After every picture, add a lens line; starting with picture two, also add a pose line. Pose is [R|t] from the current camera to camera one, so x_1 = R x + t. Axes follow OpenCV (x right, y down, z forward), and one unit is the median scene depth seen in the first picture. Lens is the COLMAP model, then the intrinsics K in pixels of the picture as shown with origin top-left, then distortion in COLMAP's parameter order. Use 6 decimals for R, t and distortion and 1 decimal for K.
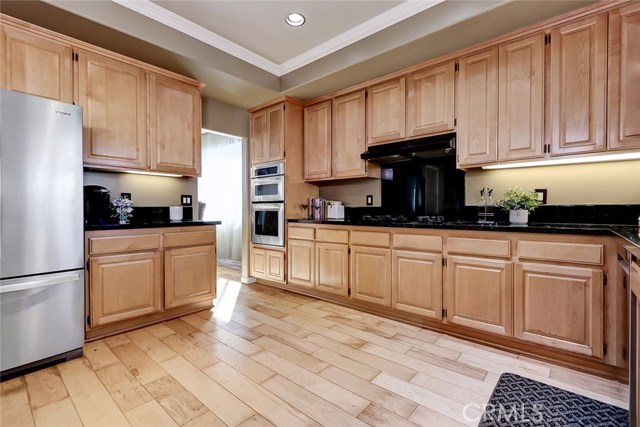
lens RADIAL K [[299.3, 0, 304.2], [0, 299.3, 213.9], [0, 0, 1]] dist [0.009753, -0.002419]
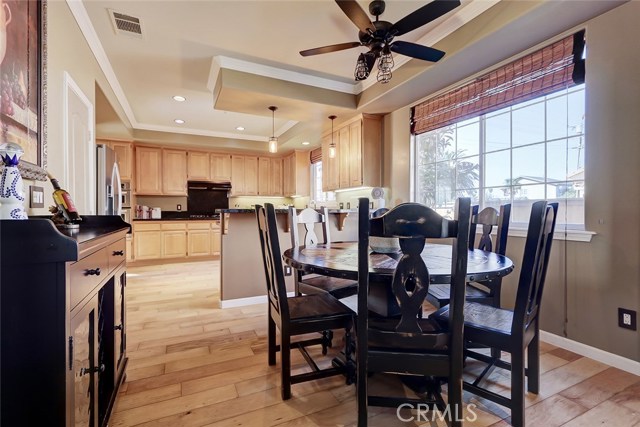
lens RADIAL K [[299.3, 0, 301.1], [0, 299.3, 213.2], [0, 0, 1]] dist [0.009753, -0.002419]
pose [[0.445903, 0.002519, 0.895078, -1.377655], [0.009076, 0.999932, -0.007336, 0.012502], [-0.895035, 0.011395, 0.445850, -0.608535]]
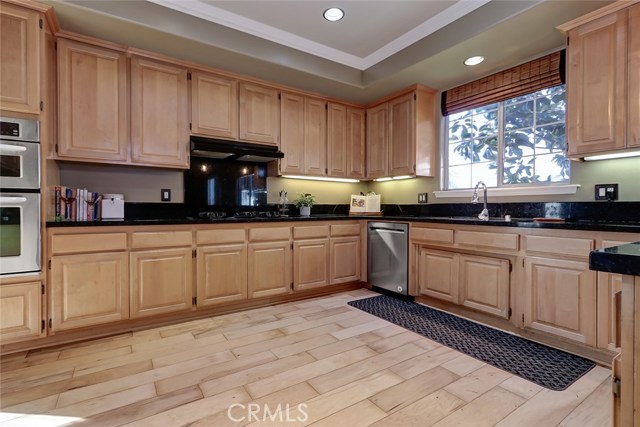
lens RADIAL K [[299.3, 0, 325.8], [0, 299.3, 206.8], [0, 0, 1]] dist [0.009753, -0.002419]
pose [[0.237415, 0.000365, 0.971408, -0.636690], [0.006625, 0.999976, -0.001995, -0.007794], [-0.971386, 0.006909, 0.237407, 0.453737]]
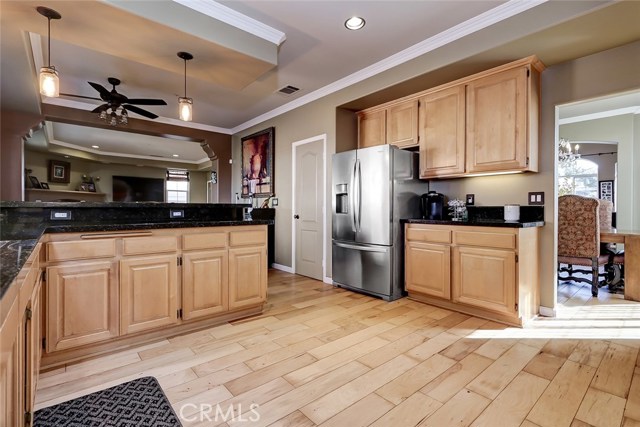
lens RADIAL K [[299.3, 0, 332.5], [0, 299.3, 208.3], [0, 0, 1]] dist [0.009753, -0.002419]
pose [[-0.096559, 0.011697, -0.995259, 0.612501], [-0.012398, 0.999839, 0.012954, -0.025032], [0.995250, 0.013590, -0.096398, 0.605935]]
